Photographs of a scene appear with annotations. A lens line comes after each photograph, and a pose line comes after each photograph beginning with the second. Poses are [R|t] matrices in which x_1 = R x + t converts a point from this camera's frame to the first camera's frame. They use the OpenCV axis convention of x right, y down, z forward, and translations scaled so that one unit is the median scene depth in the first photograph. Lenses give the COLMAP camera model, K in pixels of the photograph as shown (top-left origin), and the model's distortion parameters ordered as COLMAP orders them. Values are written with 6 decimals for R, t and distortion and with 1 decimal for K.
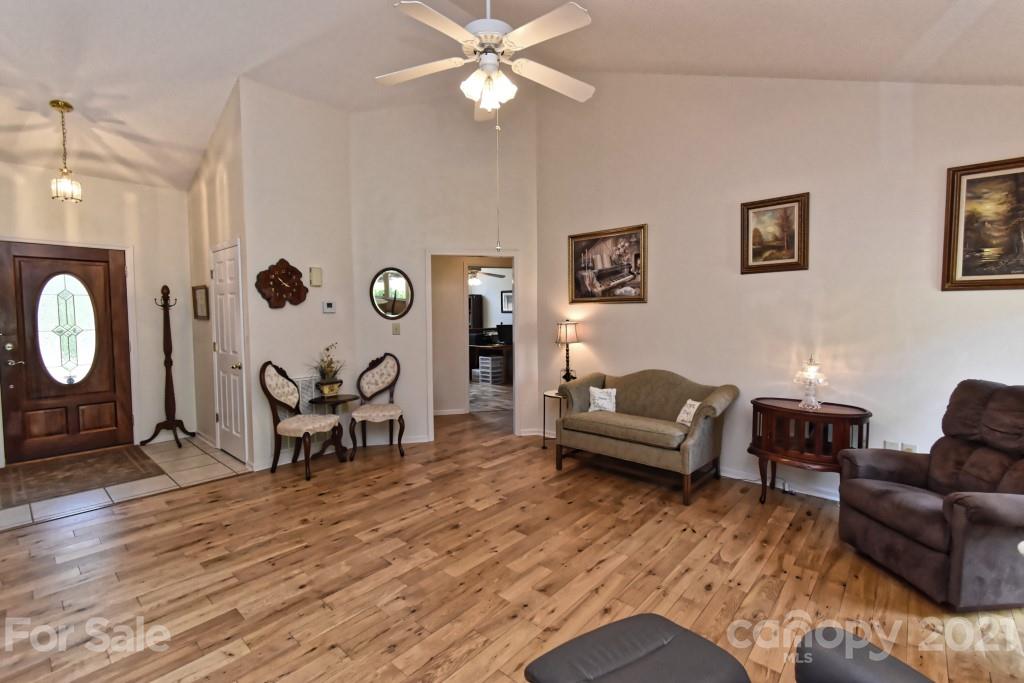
lens RADIAL K [[452.0, 0, 515.0], [0, 452.0, 340.0], [0, 0, 1]] dist [0.000826, -0.000079]
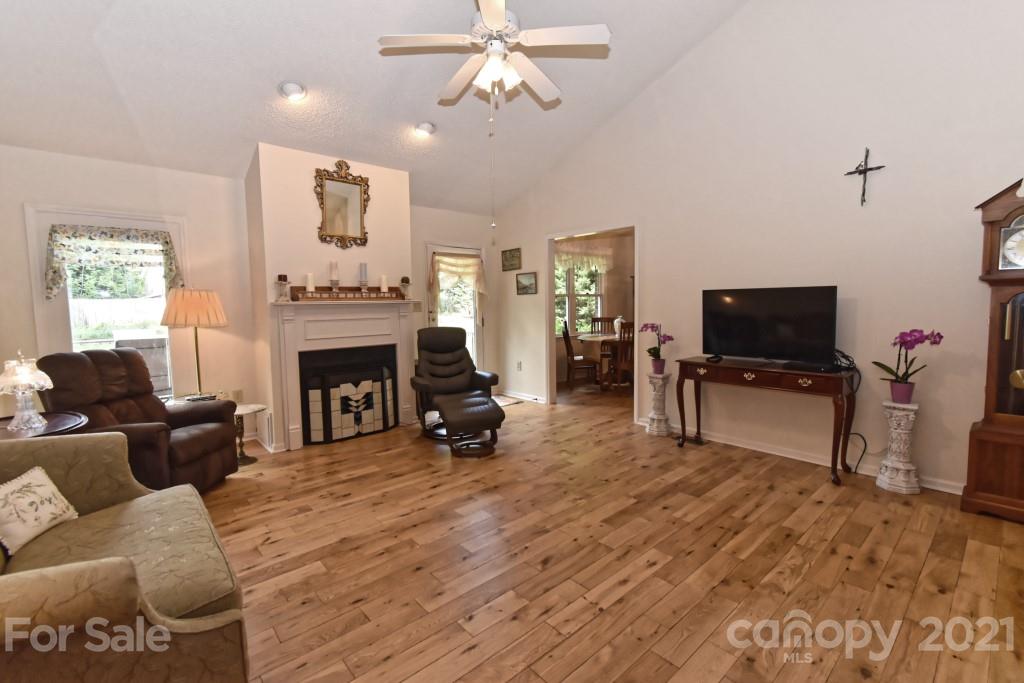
lens RADIAL K [[452.0, 0, 514.2], [0, 452.0, 338.6], [0, 0, 1]] dist [0.000826, -0.000079]
pose [[-0.992168, 0.012434, 0.124292, -0.132687], [0.029450, 0.990268, 0.136022, -0.040516], [-0.121391, 0.138617, -0.982878, 1.237280]]
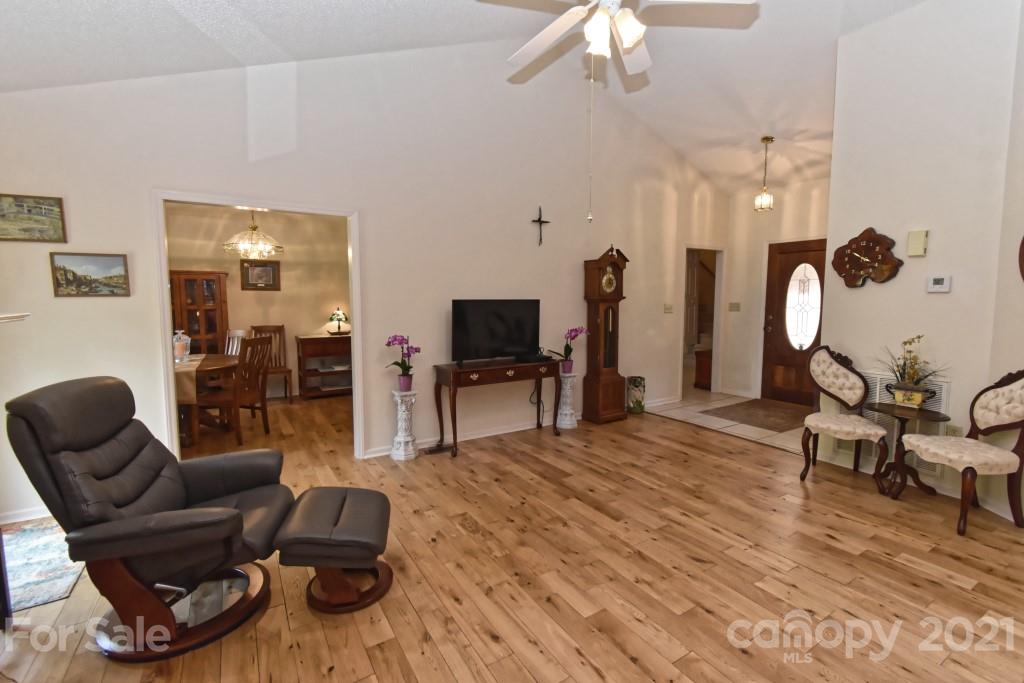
lens RADIAL K [[452.0, 0, 515.0], [0, 452.0, 339.8], [0, 0, 1]] dist [0.000826, -0.000079]
pose [[-0.285380, 0.093770, -0.953816, 0.502842], [-0.056300, 0.991844, 0.114354, -0.034345], [0.956759, 0.086334, -0.277773, 0.641305]]
